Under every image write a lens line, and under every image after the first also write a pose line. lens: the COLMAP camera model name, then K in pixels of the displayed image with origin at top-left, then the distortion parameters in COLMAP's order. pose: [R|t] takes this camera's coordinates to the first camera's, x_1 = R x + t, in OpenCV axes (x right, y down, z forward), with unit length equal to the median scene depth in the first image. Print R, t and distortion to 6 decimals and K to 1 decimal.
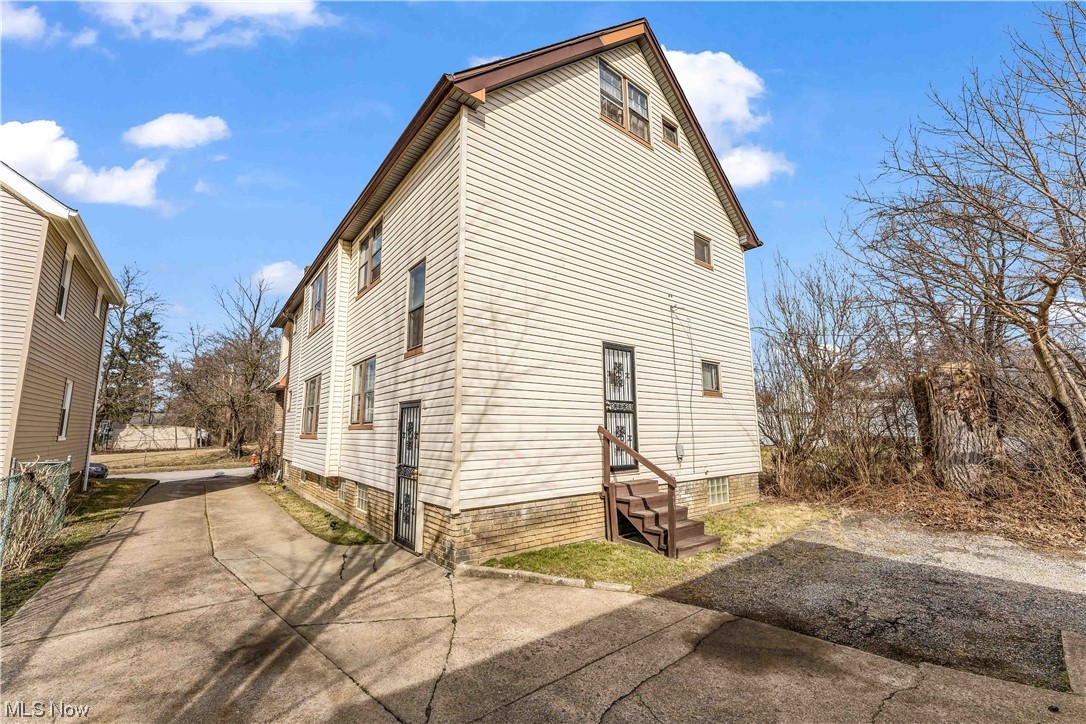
lens RADIAL K [[432.7, 0, 537.3], [0, 432.7, 364.8], [0, 0, 1]] dist [-0.000723, 0.000044]
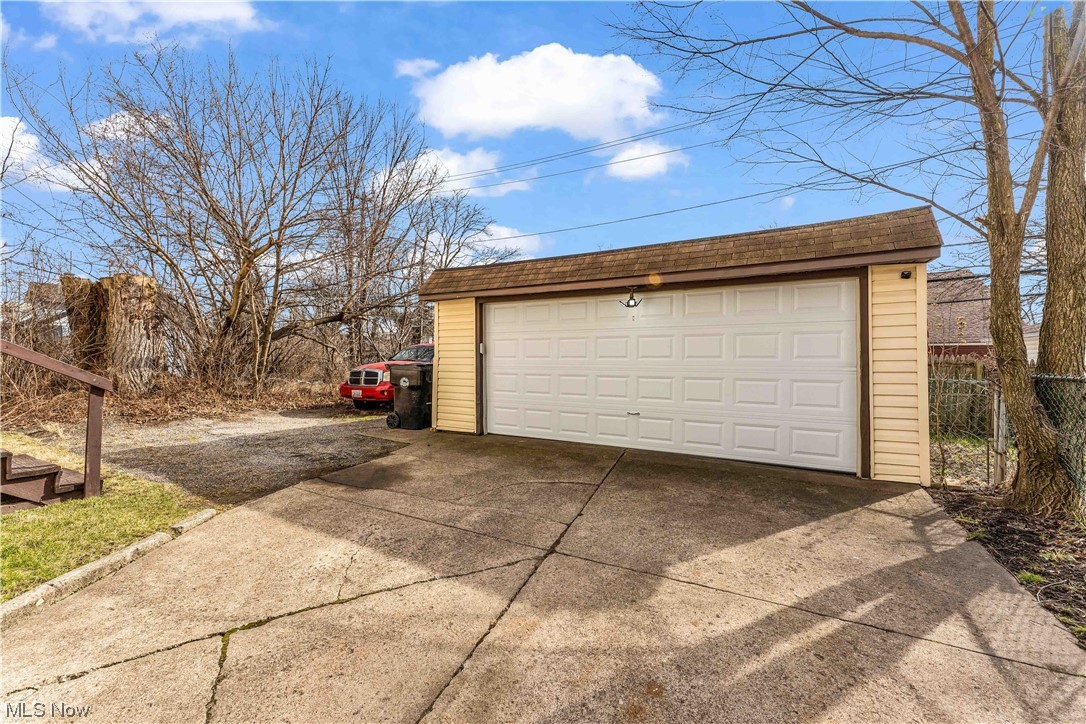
lens RADIAL K [[432.7, 0, 538.9], [0, 432.7, 358.9], [0, 0, 1]] dist [-0.000723, 0.000044]
pose [[-0.390934, 0.011412, 0.920348, -0.881040], [-0.137529, 0.987974, -0.070668, 0.296643], [-0.910086, -0.154201, -0.384663, 1.033306]]
